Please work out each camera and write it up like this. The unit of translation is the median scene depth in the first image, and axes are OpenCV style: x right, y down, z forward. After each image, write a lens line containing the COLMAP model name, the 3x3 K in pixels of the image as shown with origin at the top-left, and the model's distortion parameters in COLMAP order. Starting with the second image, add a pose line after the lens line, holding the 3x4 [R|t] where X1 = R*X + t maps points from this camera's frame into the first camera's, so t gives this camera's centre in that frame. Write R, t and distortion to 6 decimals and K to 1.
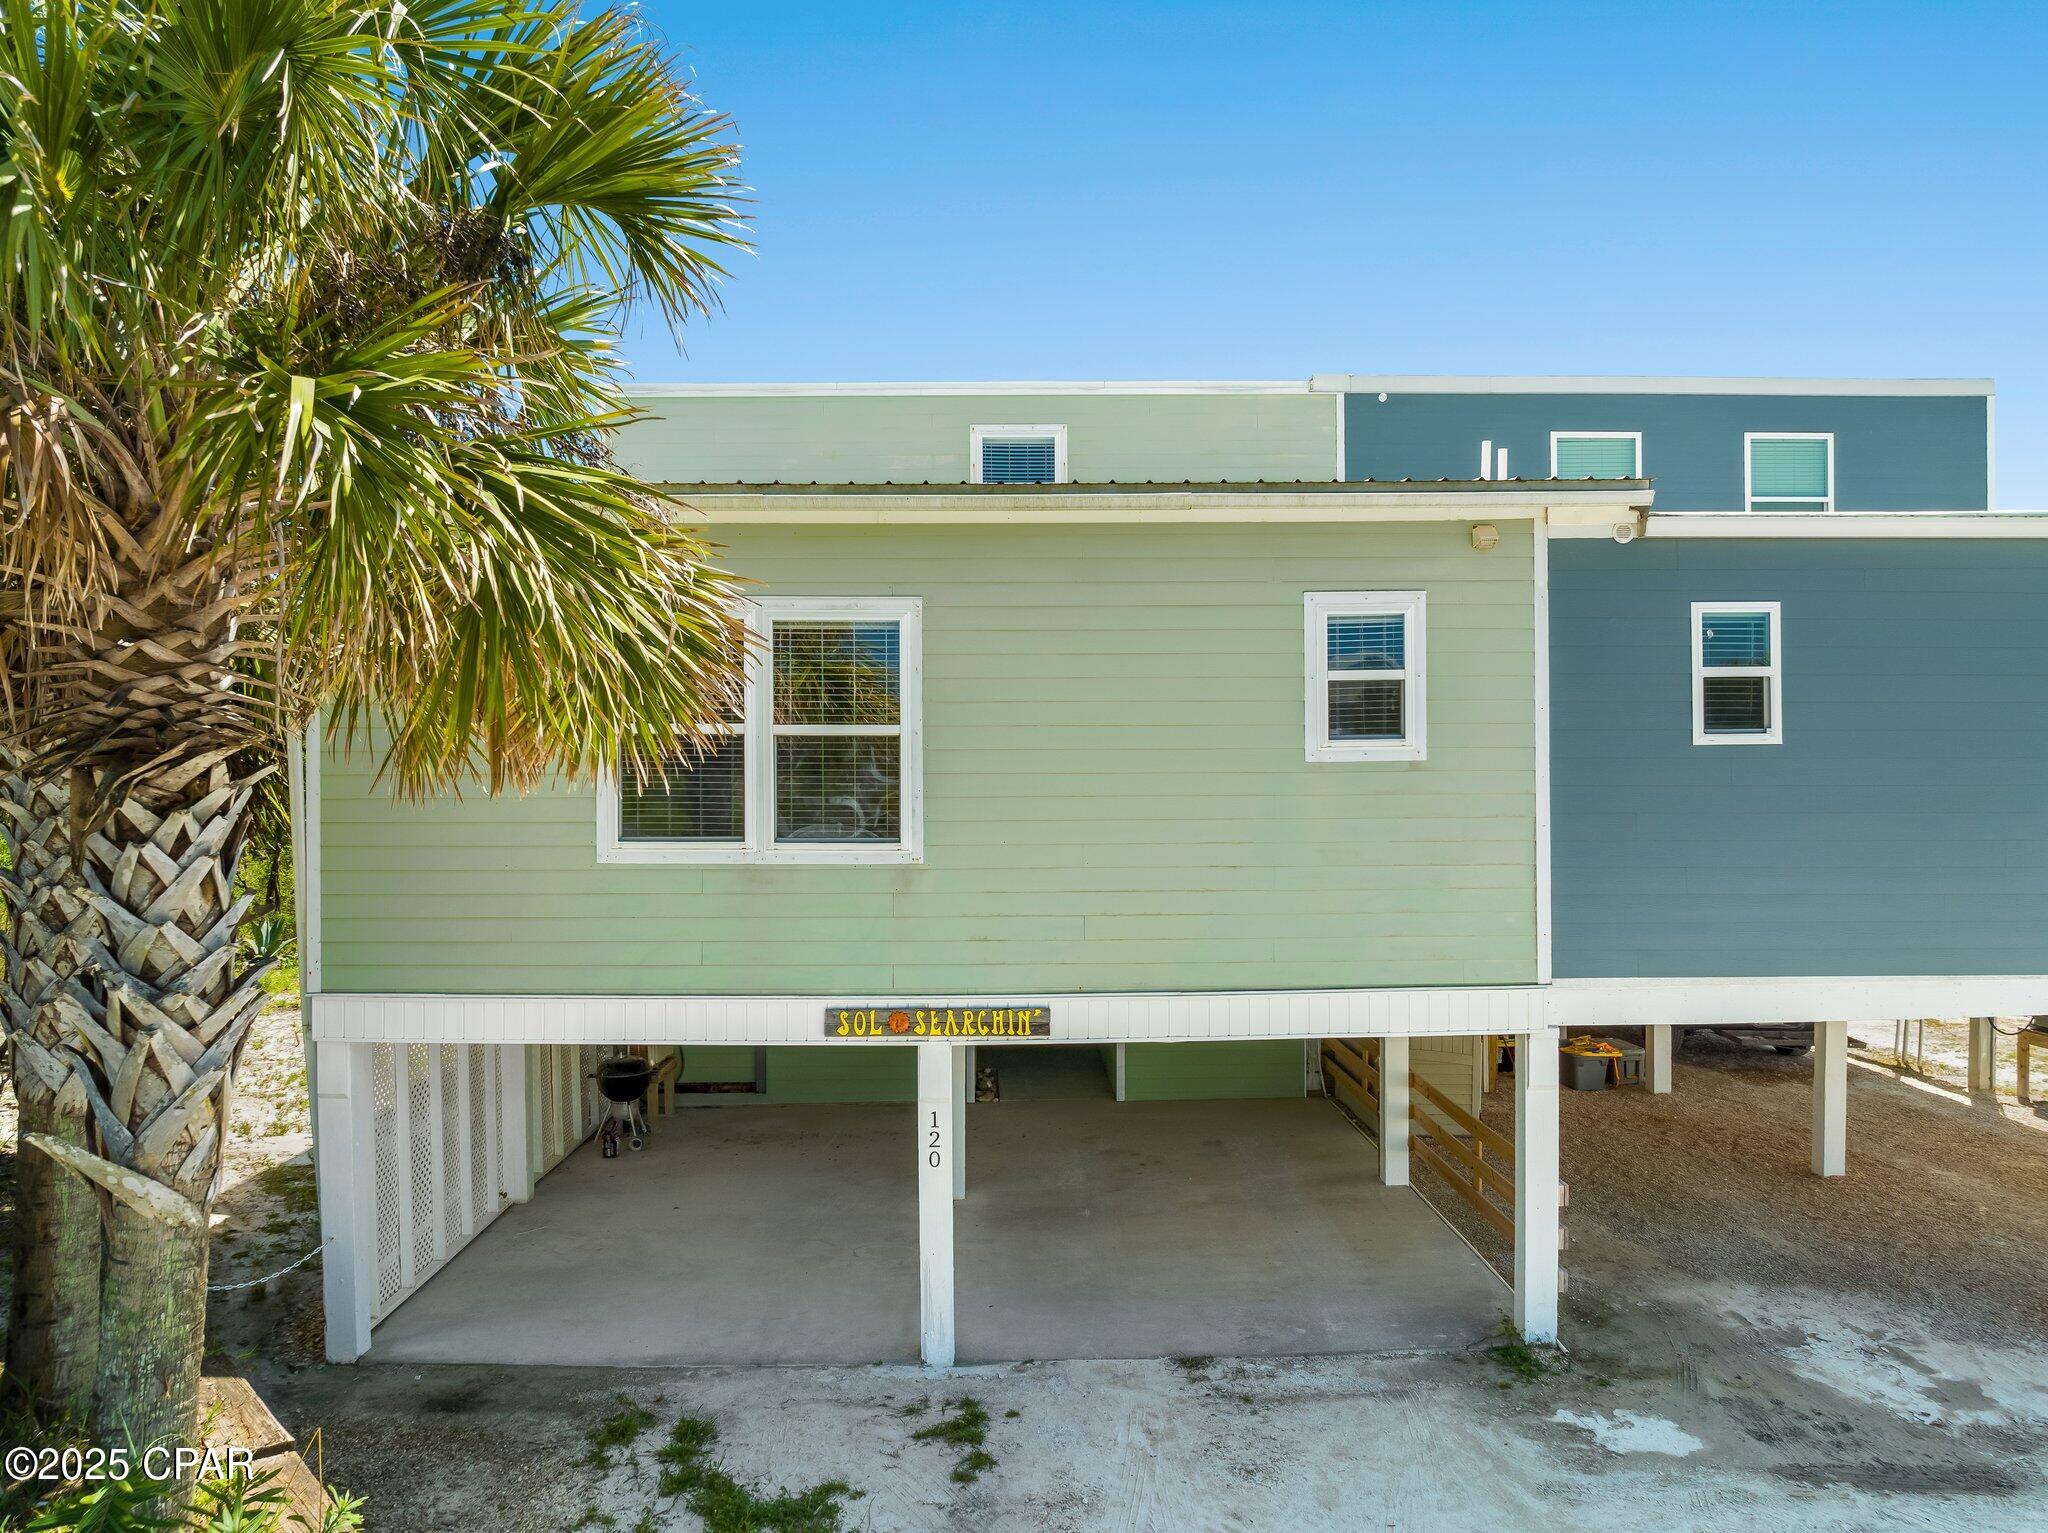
lens RADIAL K [[1451.6, 0, 1008.3], [0, 1451.6, 767.3], [0, 0, 1]] dist [-0.038688, 0.009654]
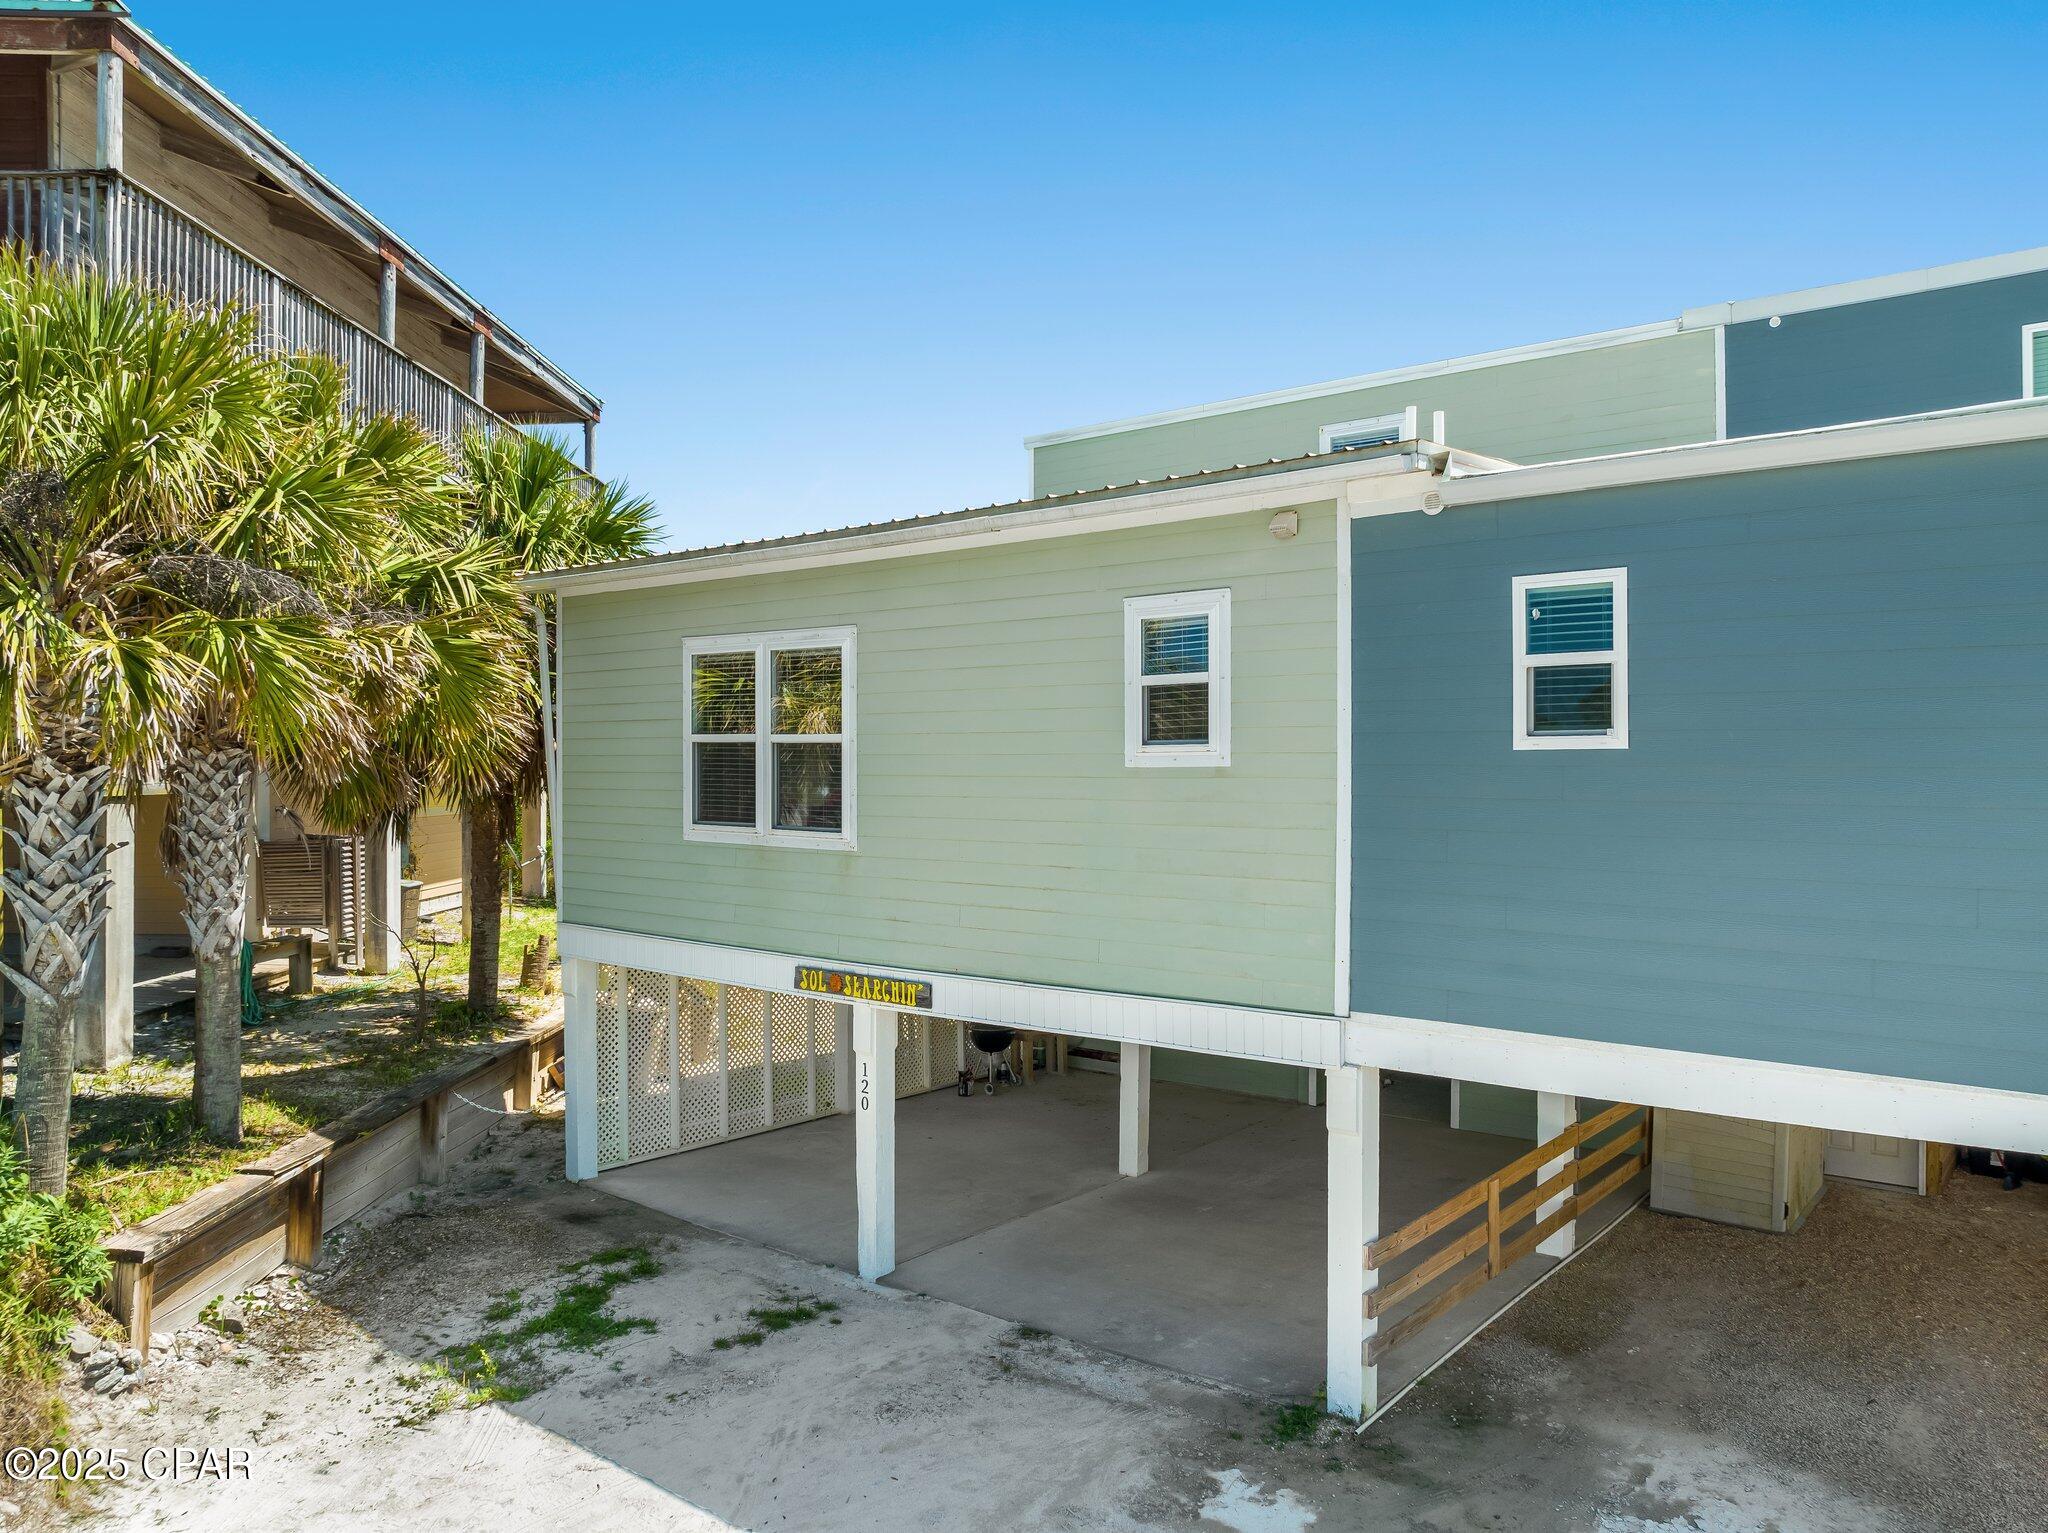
lens RADIAL K [[1451.6, 0, 1008.4], [0, 1451.6, 773.0], [0, 0, 1]] dist [-0.038688, 0.009654]
pose [[0.762682, 0.009769, -0.646700, 0.800699], [-0.007150, 0.999952, 0.006674, -0.005839], [0.646735, -0.000466, 0.762715, 0.181303]]
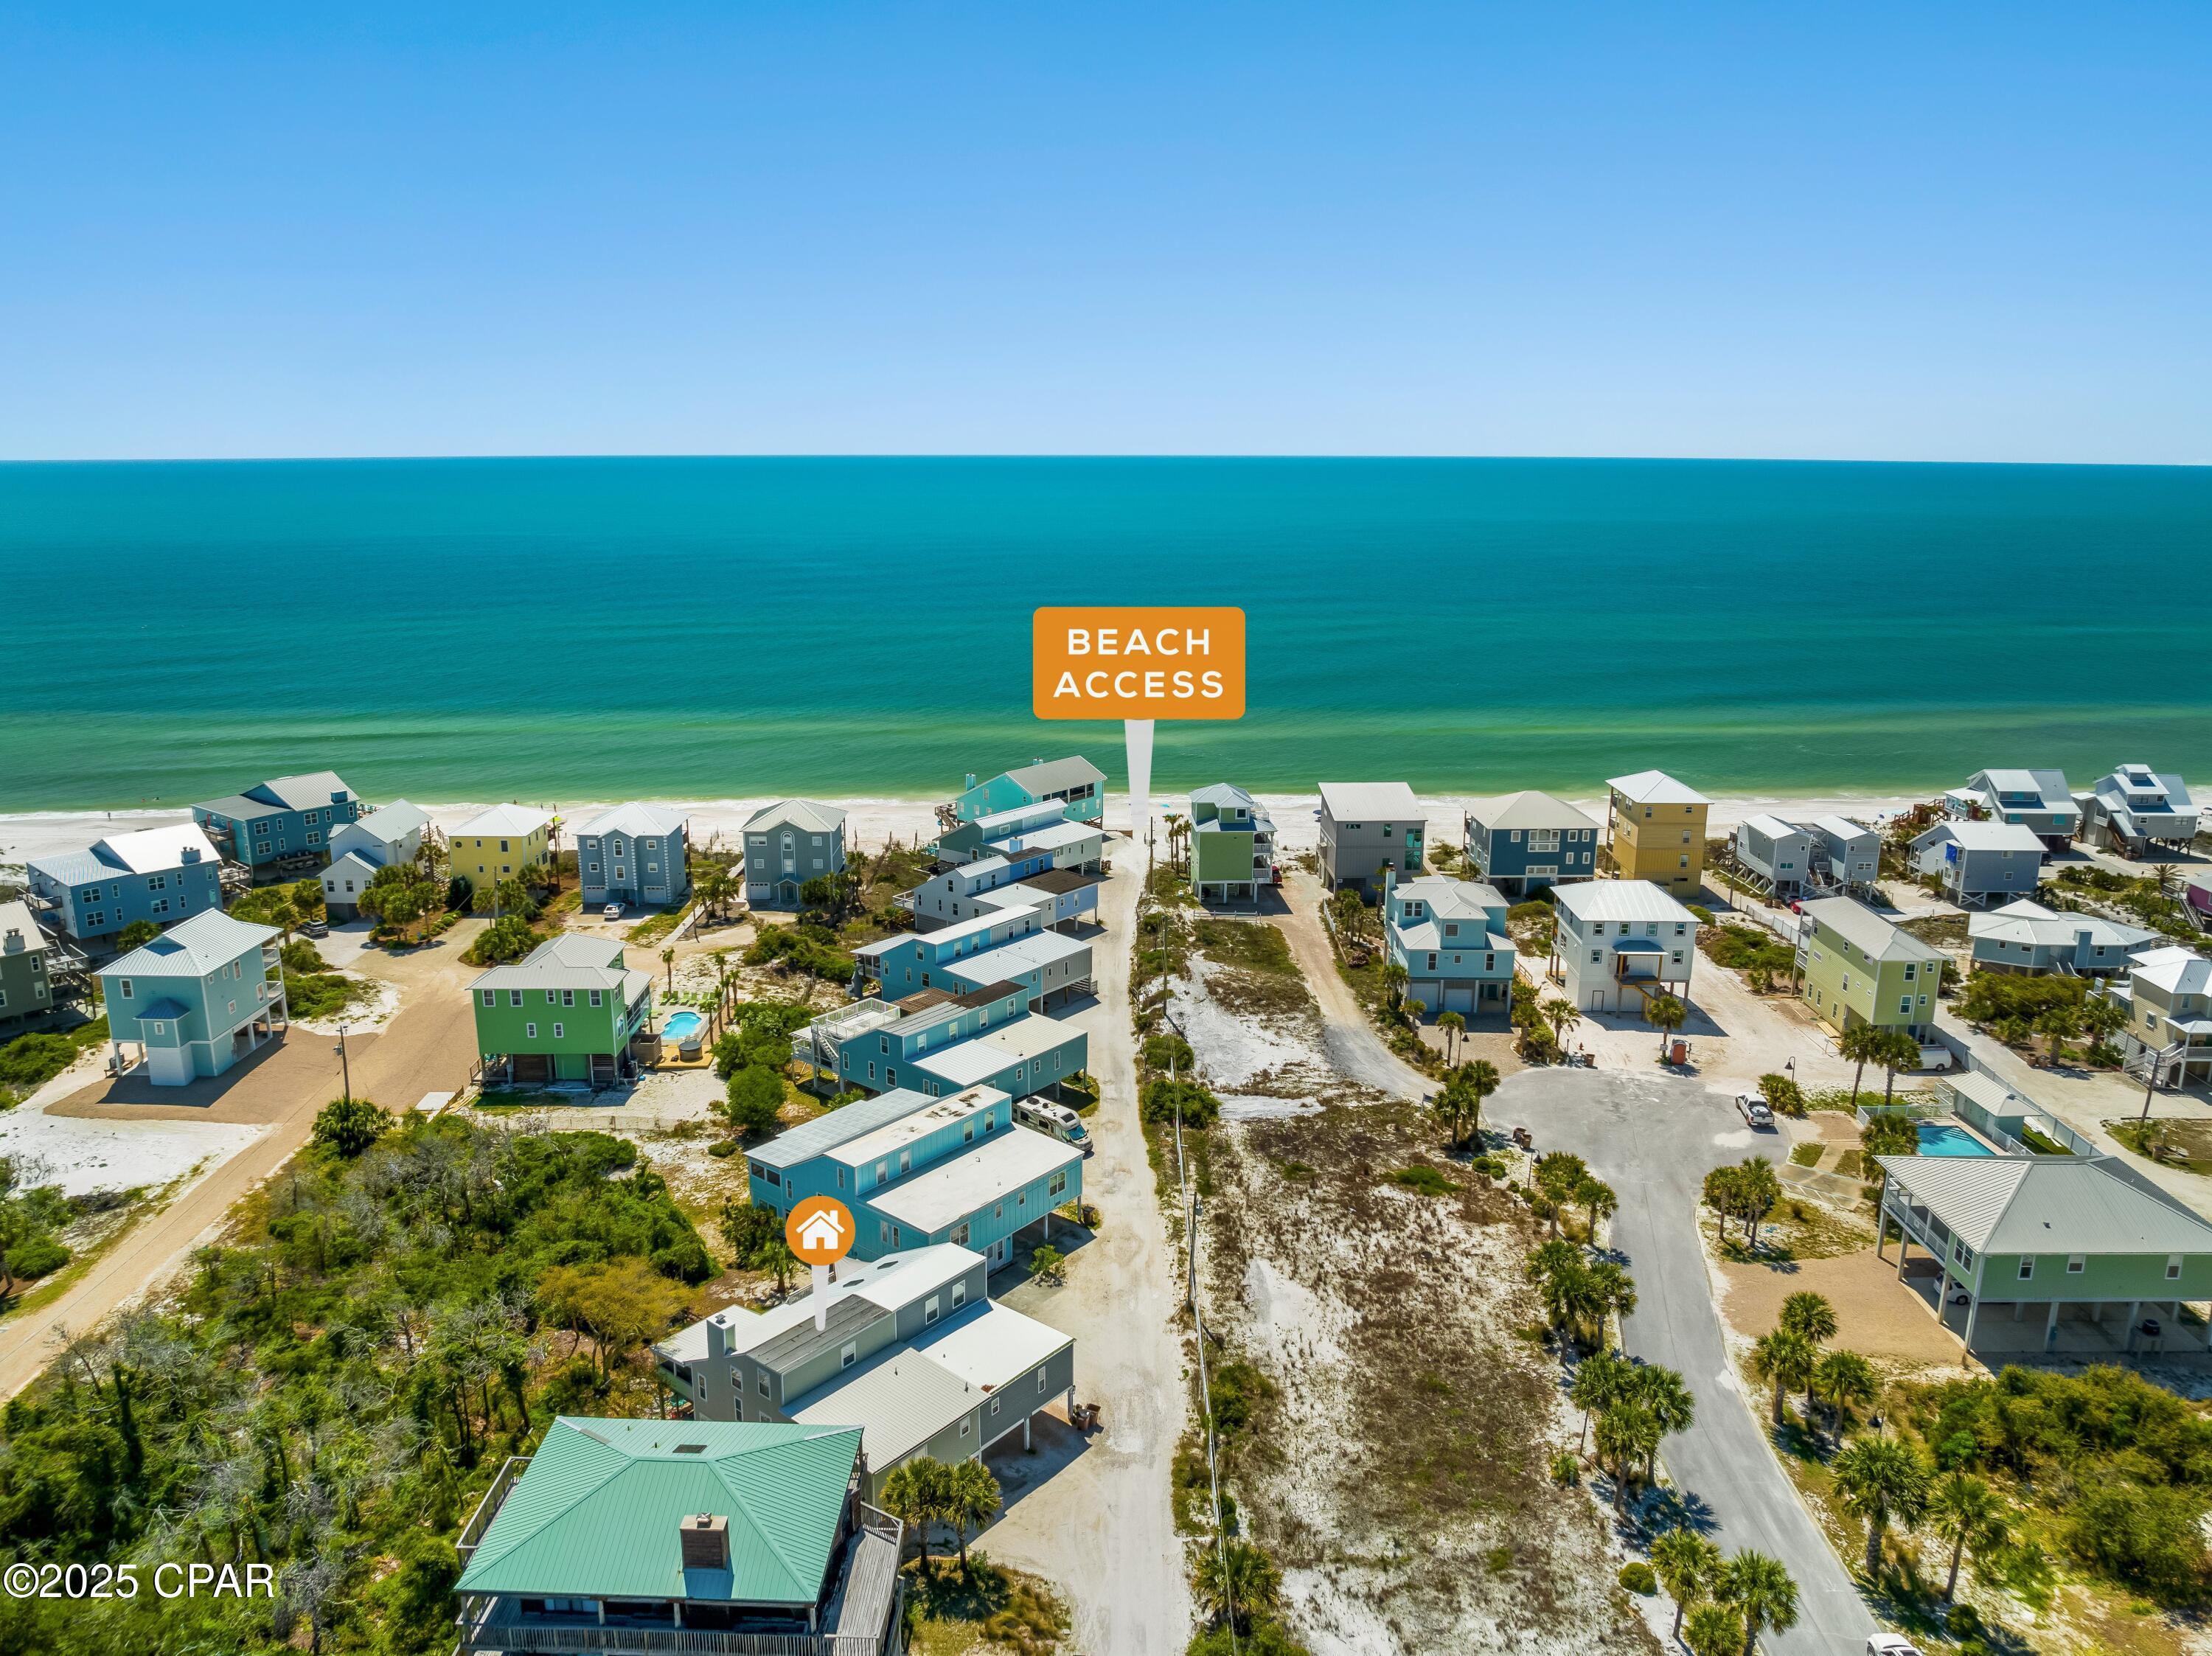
lens RADIAL K [[1567.8, 0, 1100.5], [0, 1567.8, 838.7], [0, 0, 1]] dist [-0.038688, 0.009654]
pose [[0.648235, -0.178219, 0.740290, -5.444159], [-0.005425, 0.971118, 0.238539, -5.651584], [-0.761421, -0.158645, 0.628546, -4.858077]]
